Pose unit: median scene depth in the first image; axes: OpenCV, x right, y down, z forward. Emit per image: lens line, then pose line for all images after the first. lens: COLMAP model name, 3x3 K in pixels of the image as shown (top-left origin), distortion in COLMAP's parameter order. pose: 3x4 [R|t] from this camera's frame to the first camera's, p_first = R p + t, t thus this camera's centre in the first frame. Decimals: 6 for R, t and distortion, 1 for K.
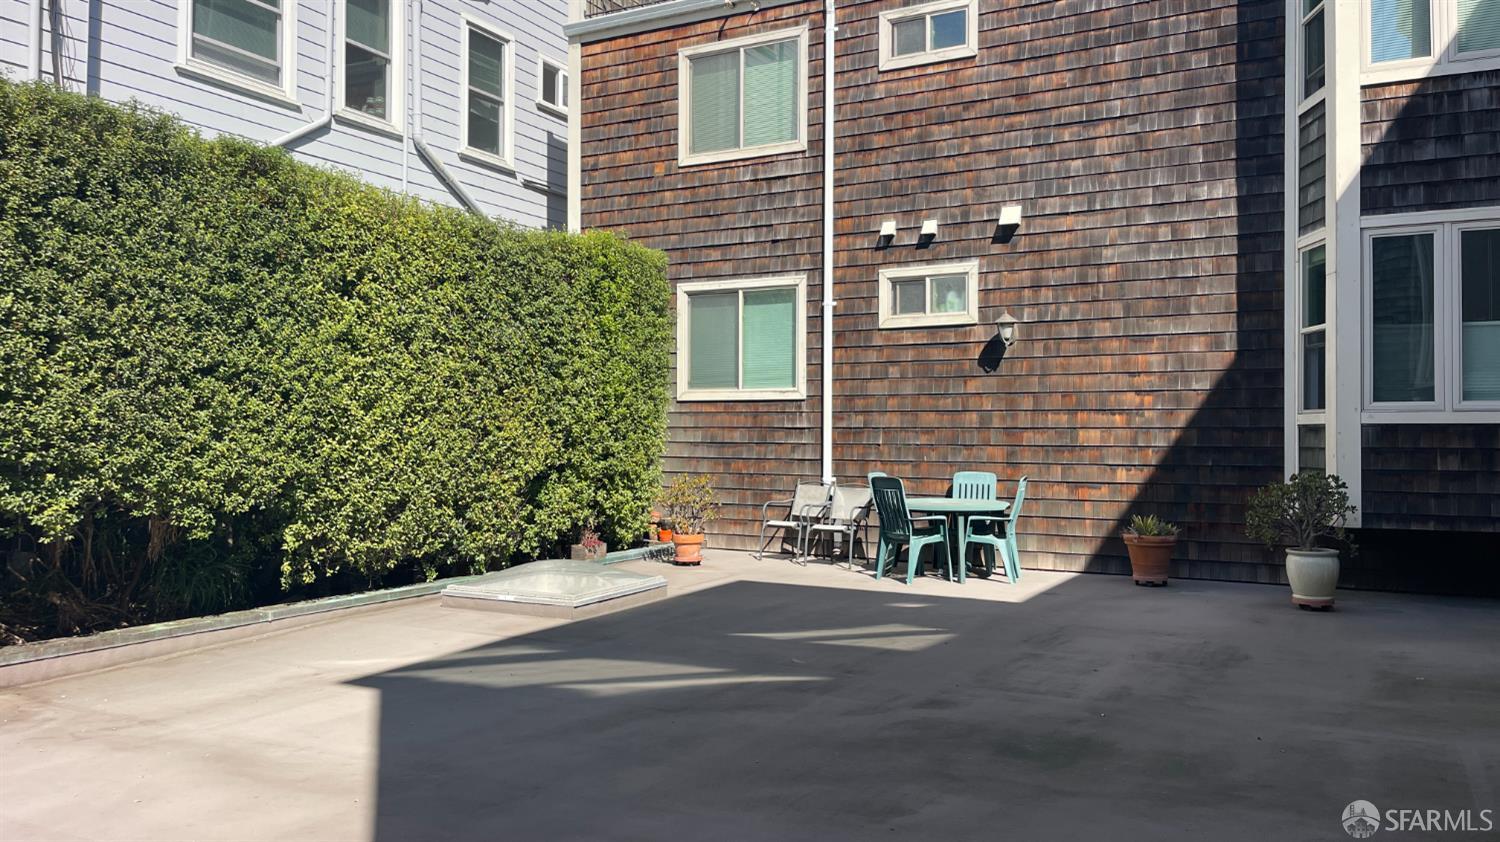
lens RADIAL K [[1128.8, 0, 745.3], [0, 1128.8, 427.5], [0, 0, 1]] dist [0.037277, -0.023298]
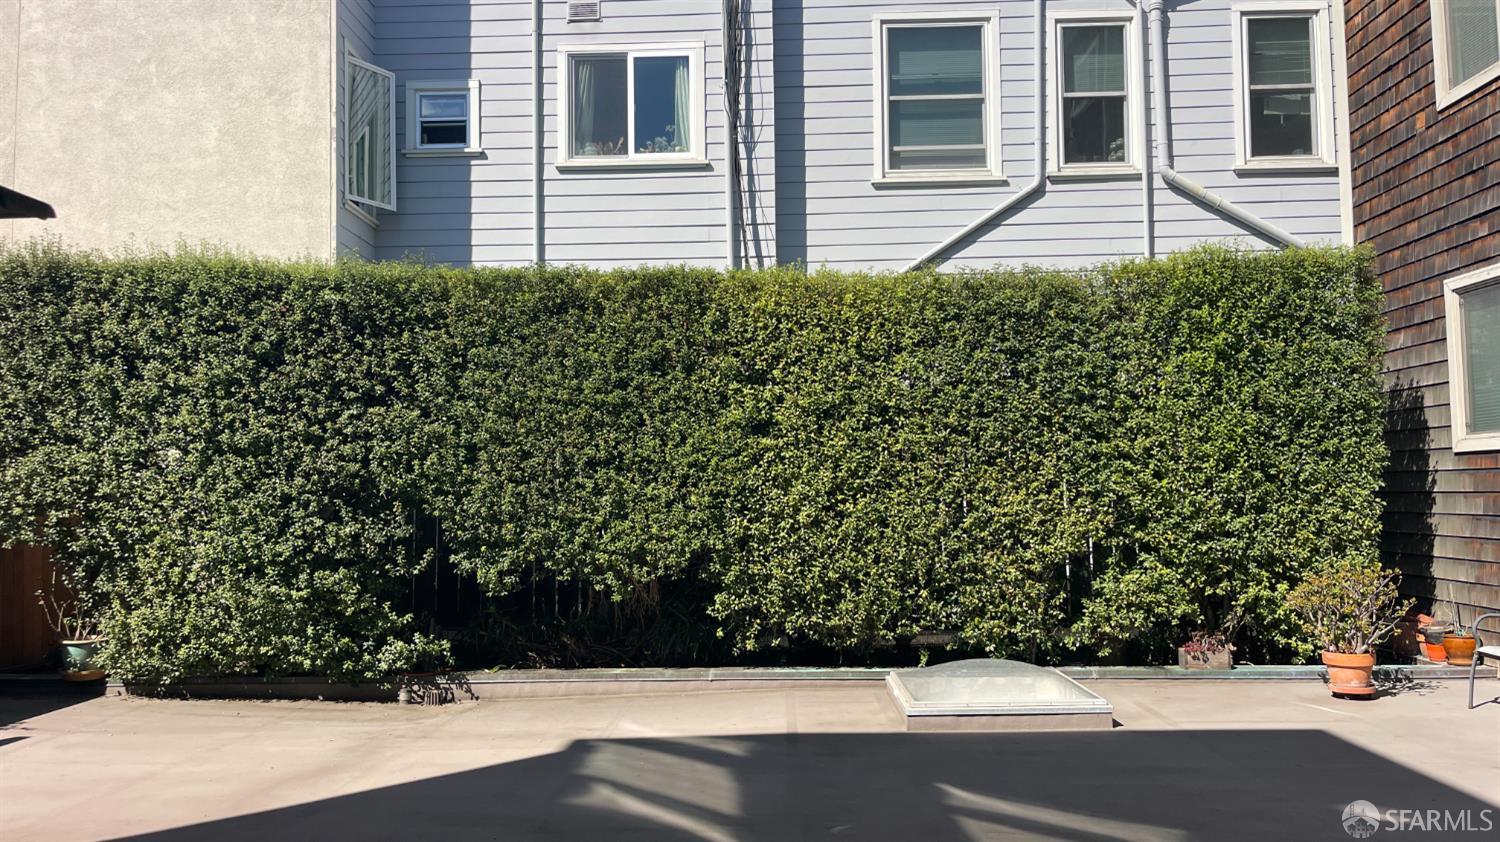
lens RADIAL K [[1128.8, 0, 744.0], [0, 1128.8, 416.1], [0, 0, 1]] dist [0.037277, -0.023298]
pose [[0.432800, -0.068445, -0.898888, 0.492587], [0.020061, 0.997598, -0.066303, -0.012159], [0.901267, 0.010663, 0.433134, 0.433720]]
